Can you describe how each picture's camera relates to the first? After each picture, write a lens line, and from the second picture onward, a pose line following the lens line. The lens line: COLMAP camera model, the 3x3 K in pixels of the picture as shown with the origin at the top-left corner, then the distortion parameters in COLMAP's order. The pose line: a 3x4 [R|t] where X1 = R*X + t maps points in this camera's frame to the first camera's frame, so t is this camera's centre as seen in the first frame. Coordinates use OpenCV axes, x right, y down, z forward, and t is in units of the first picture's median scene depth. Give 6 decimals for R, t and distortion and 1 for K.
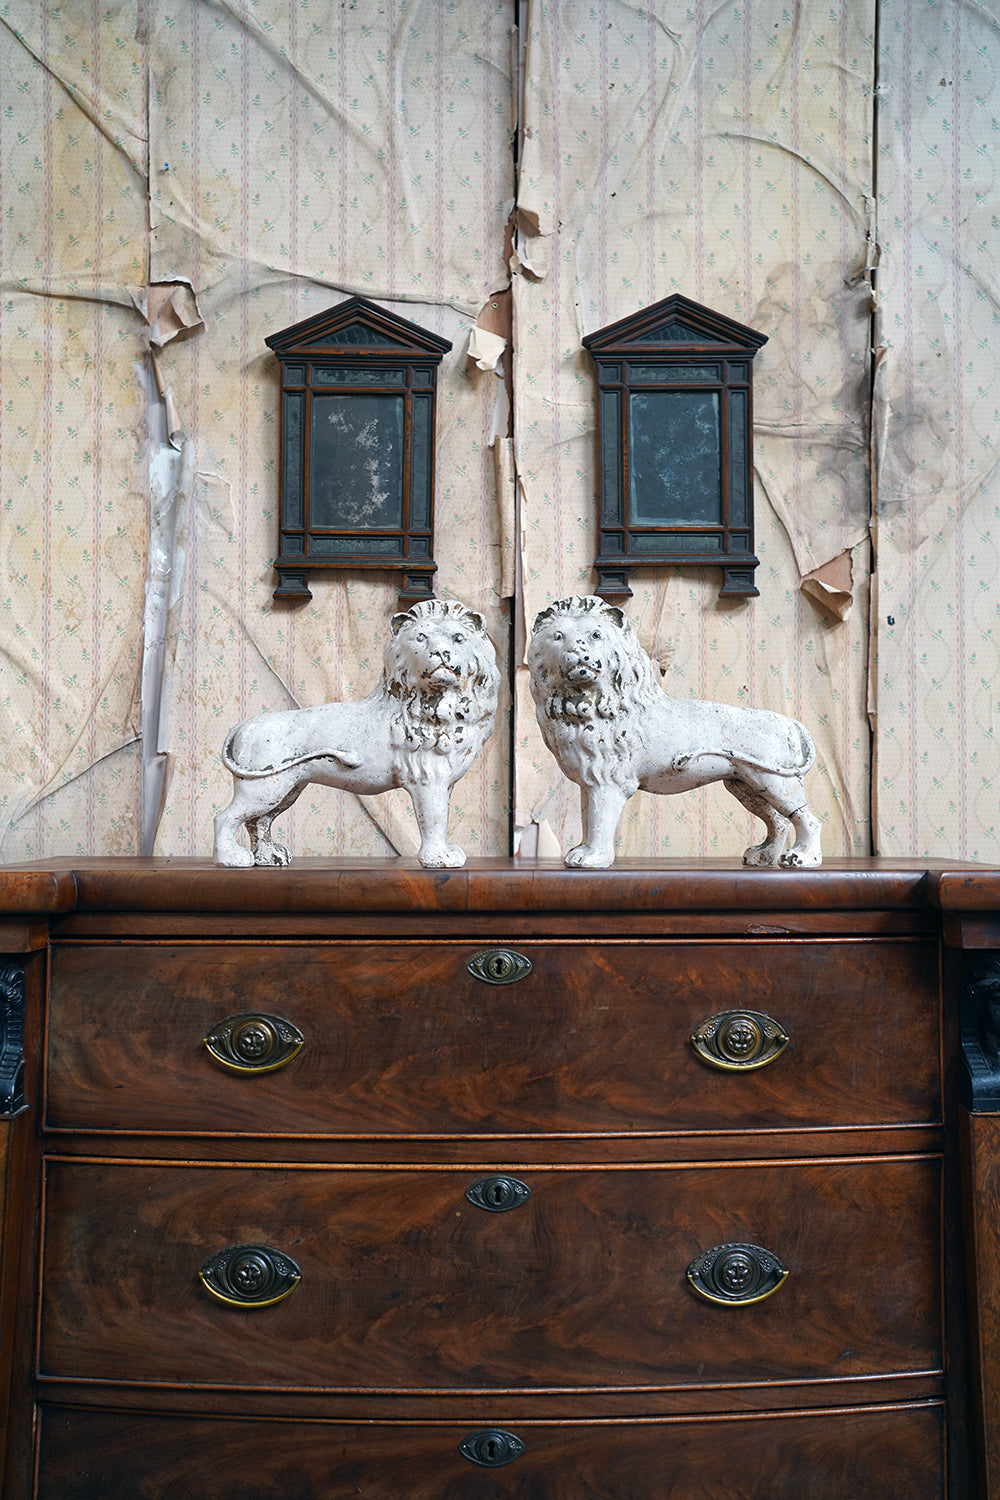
lens RADIAL K [[1505.3, 0, 524.9], [0, 1505.3, 751.2], [0, 0, 1]] dist [0.015802, 0.000000]
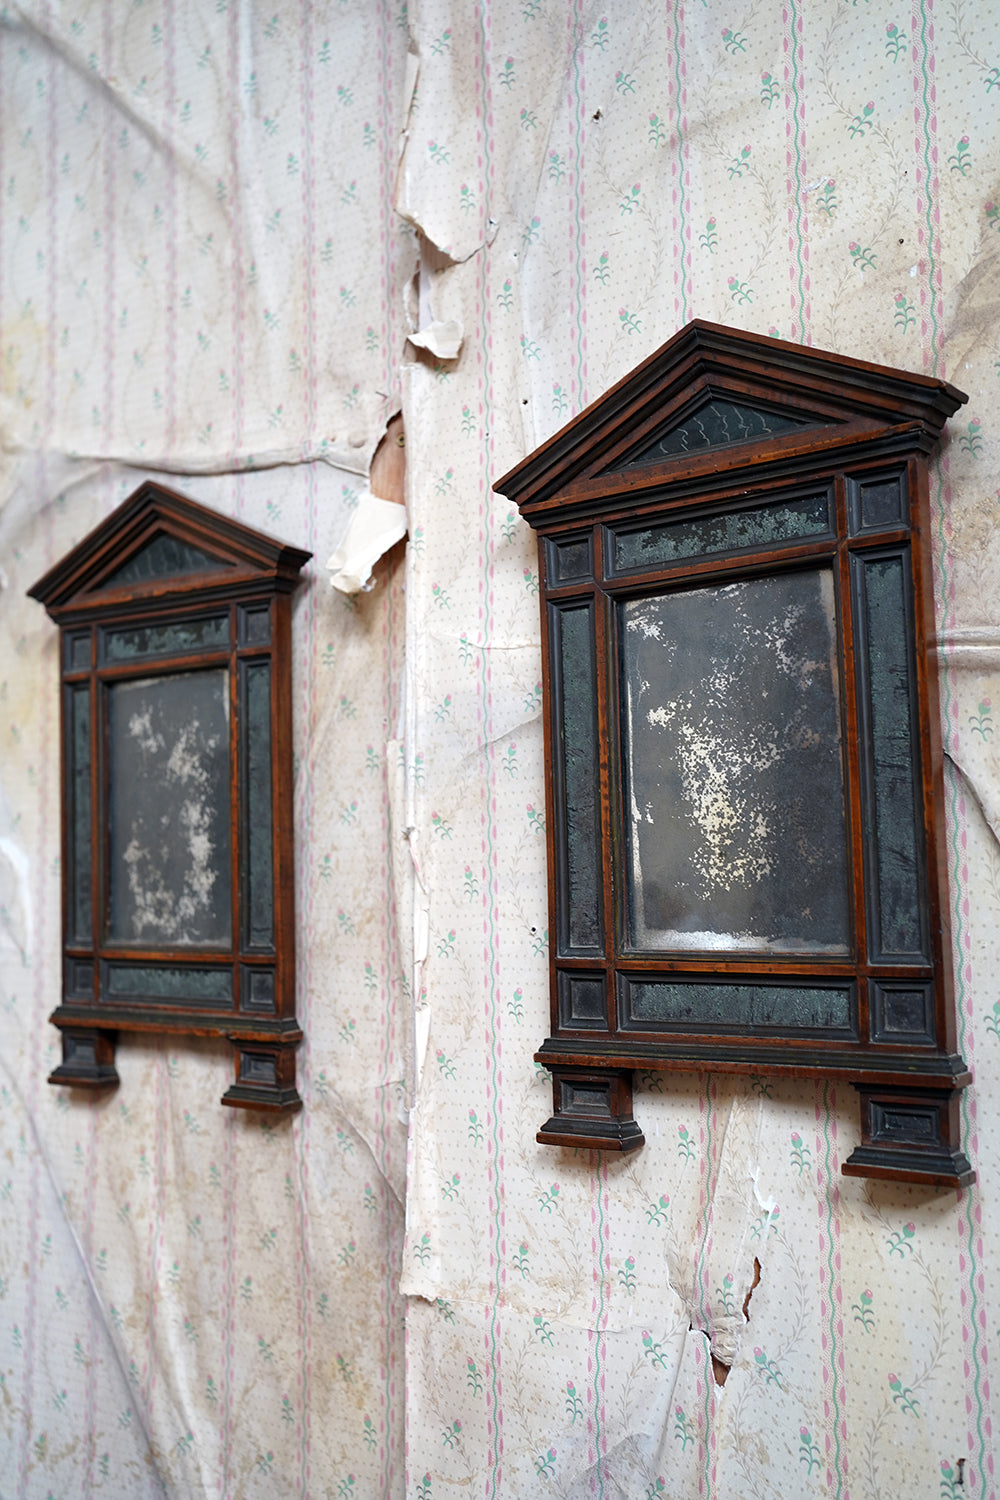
lens RADIAL K [[1505.3, 0, 514.5], [0, 1505.3, 747.8], [0, 0, 1]] dist [0.015802, 0.000000]
pose [[0.776782, -0.065474, -0.626357, 0.284558], [0.021834, 0.996783, -0.077118, -0.171362], [0.629391, 0.046228, 0.775712, 0.686121]]
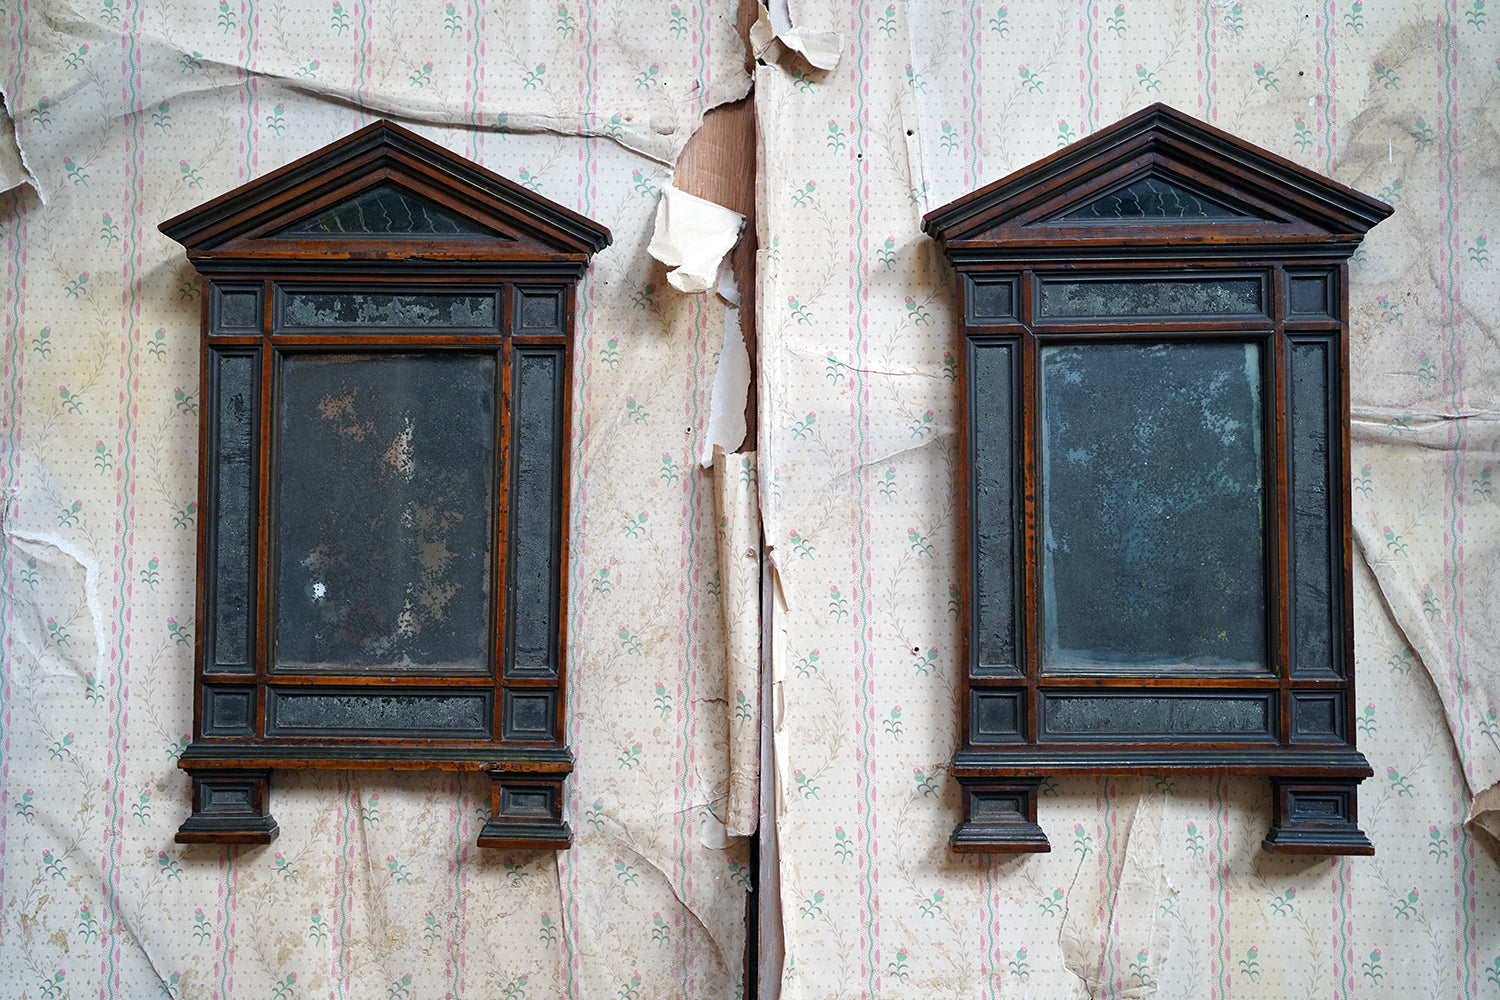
lens RADIAL K [[1505.3, 0, 753.7], [0, 1505.3, 495.3], [0, 0, 1]] dist [0.015802, 0.000000]
pose [[0.997844, 0.002435, -0.065582, 0.018920], [-0.004185, 0.999638, -0.026559, -0.185116], [0.065494, 0.026777, 0.997494, 0.584916]]
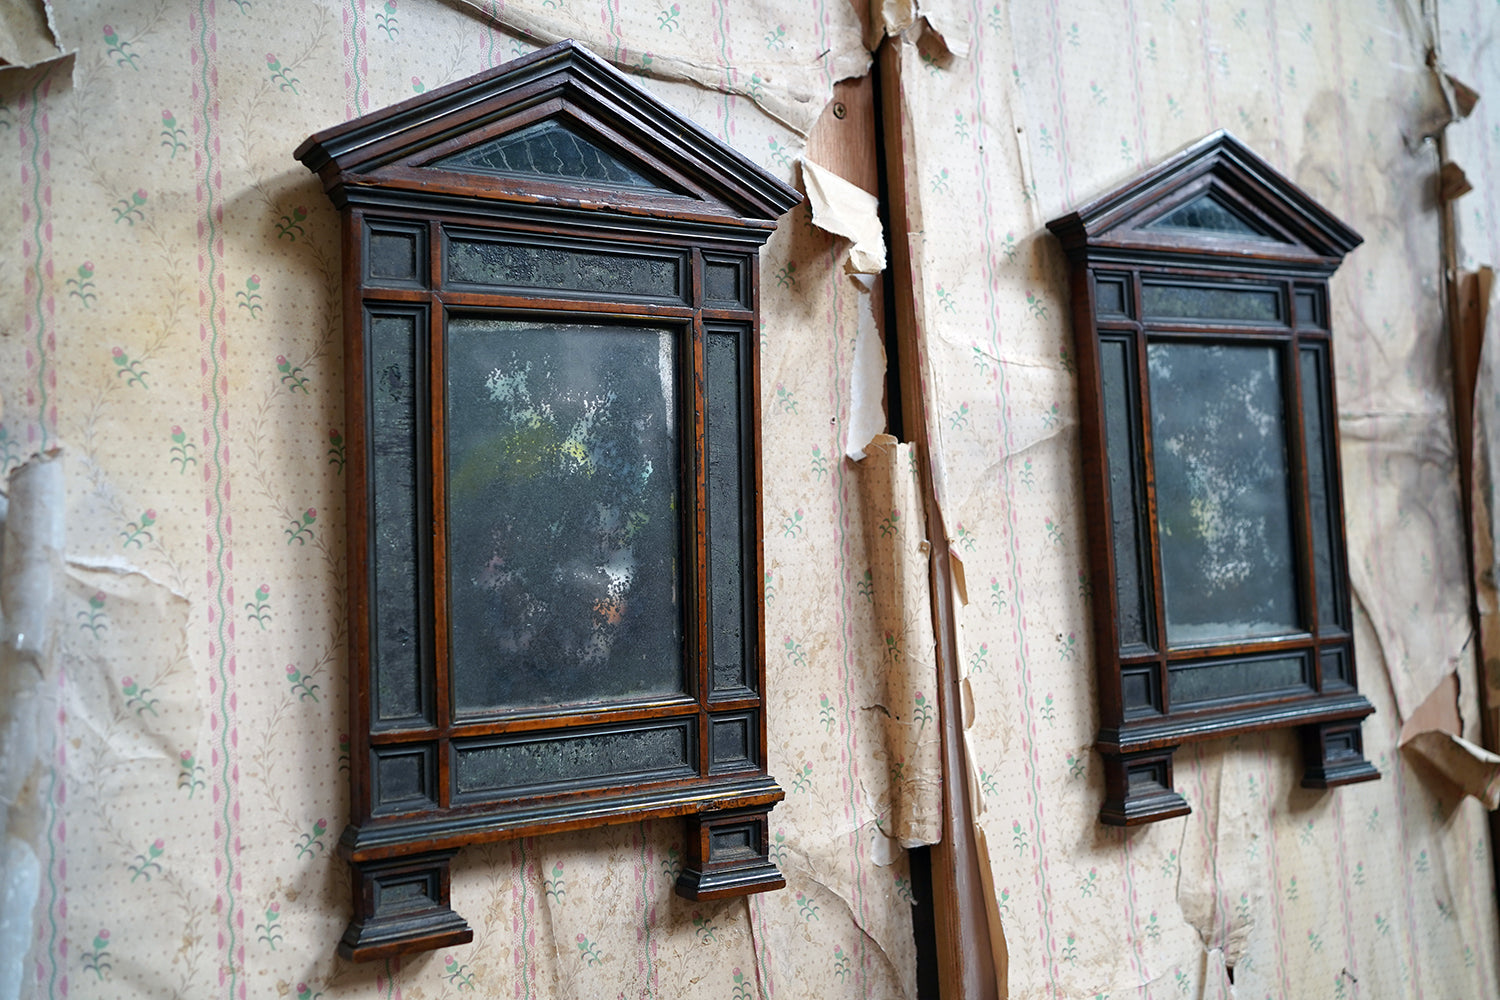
lens RADIAL K [[1505.3, 0, 756.4], [0, 1505.3, 497.2], [0, 0, 1]] dist [0.015802, 0.000000]
pose [[0.865882, -0.016919, 0.499963, -0.246078], [0.045045, 0.998005, -0.044239, -0.177806], [-0.498217, 0.060827, 0.864916, 0.676656]]
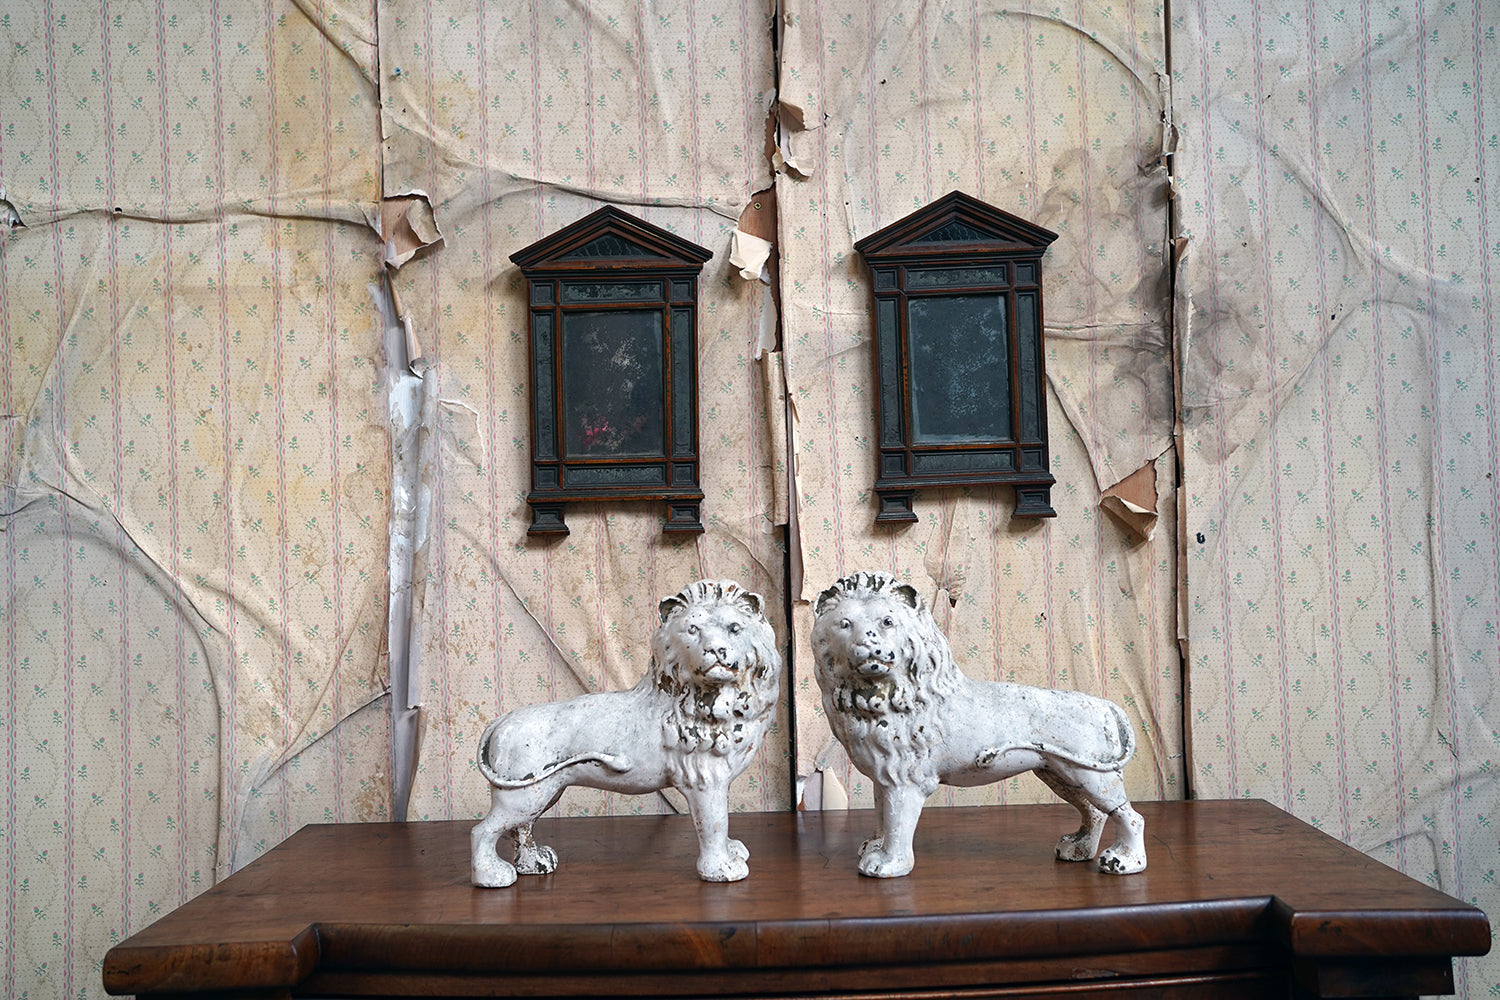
lens RADIAL K [[1505.3, 0, 753.0], [0, 1505.3, 487.6], [0, 0, 1]] dist [0.015802, 0.000000]
pose [[0.999359, -0.030498, -0.018753, -0.010790], [0.030632, 0.999507, 0.006936, -0.131976], [0.018532, -0.007506, 0.999800, 0.080154]]
